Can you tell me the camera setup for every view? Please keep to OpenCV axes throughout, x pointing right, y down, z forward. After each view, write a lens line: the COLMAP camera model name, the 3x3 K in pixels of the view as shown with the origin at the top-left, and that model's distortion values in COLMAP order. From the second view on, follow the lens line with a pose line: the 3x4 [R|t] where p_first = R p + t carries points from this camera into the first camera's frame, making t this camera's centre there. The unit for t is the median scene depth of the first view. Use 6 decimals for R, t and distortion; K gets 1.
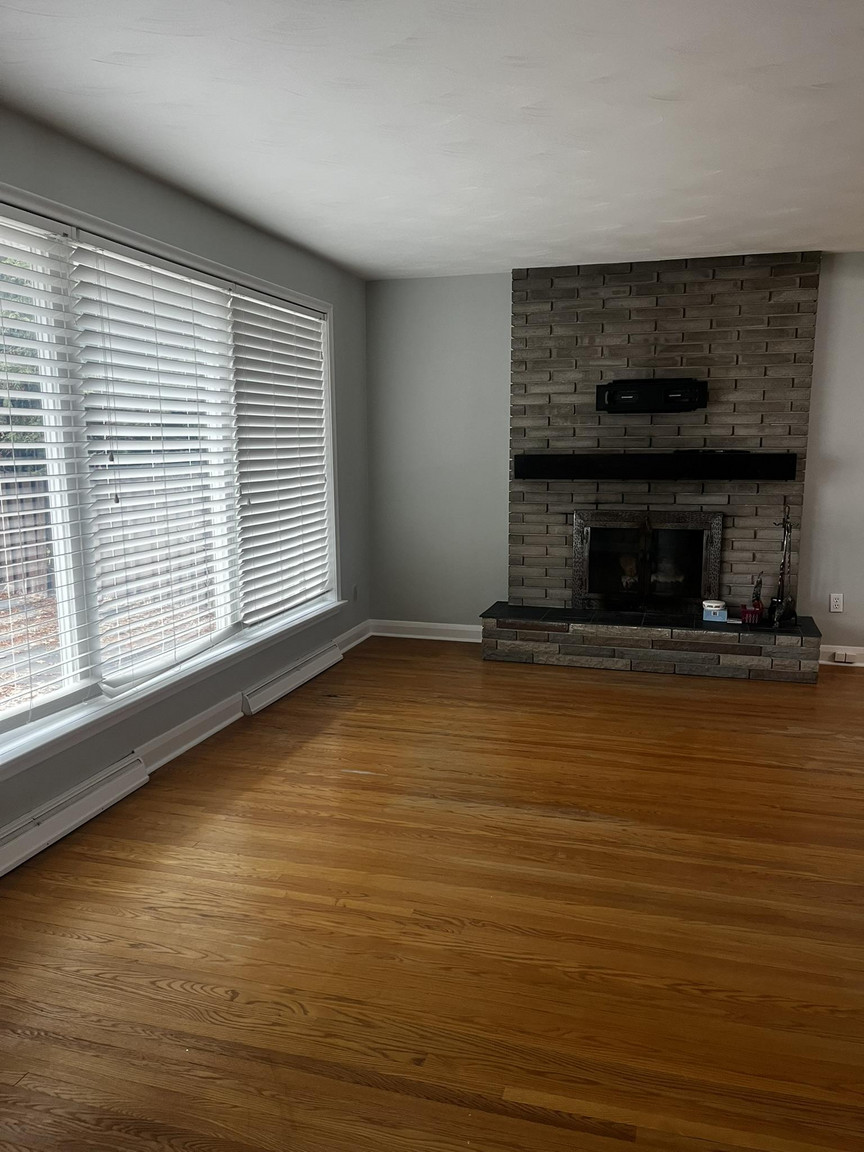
lens RADIAL K [[857.9, 0, 433.0], [0, 857.9, 592.3], [0, 0, 1]] dist [0.005045, -0.000356]
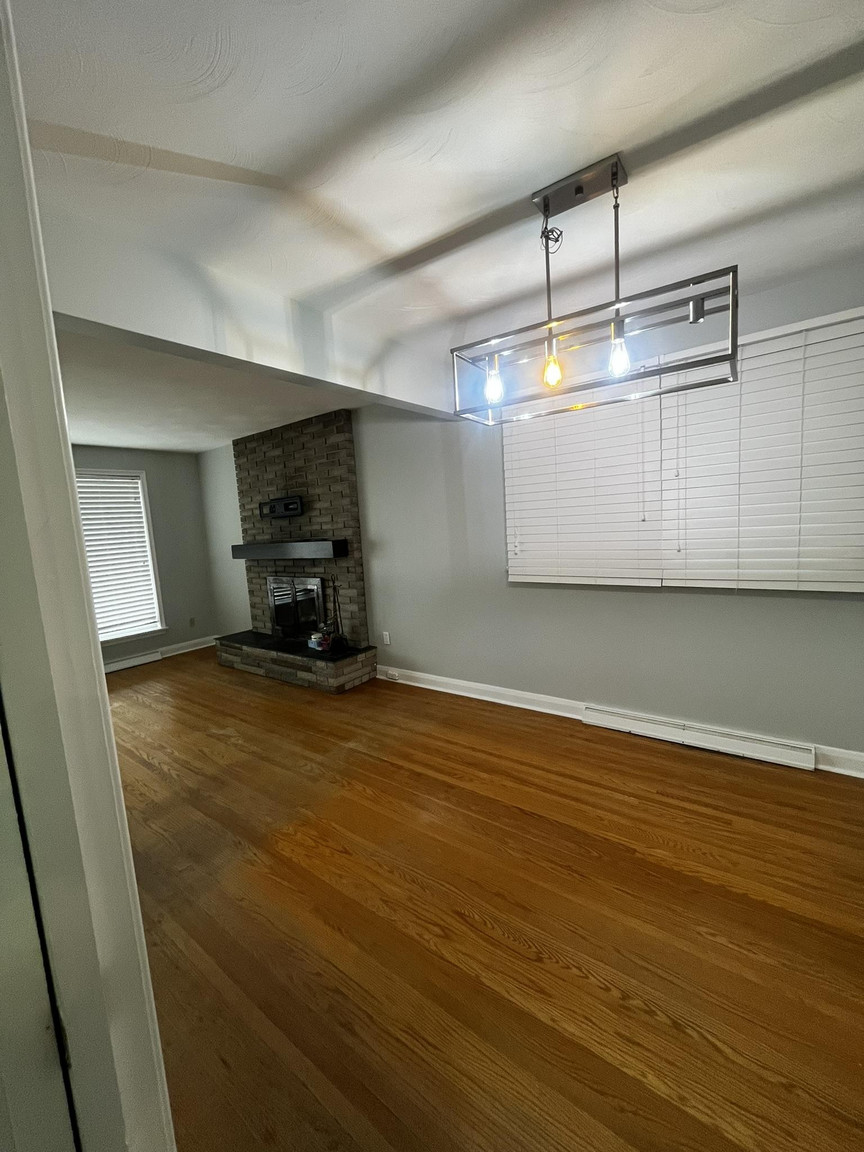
lens RADIAL K [[465.0, 0, 430.6], [0, 465.0, 575.7], [0, 0, 1]] dist [-0.001158, 0.000228]
pose [[0.934540, -0.016017, -0.355497, 0.828268], [-0.000408, 0.998938, -0.046079, -0.058100], [0.355857, 0.043208, 0.933541, 0.278075]]
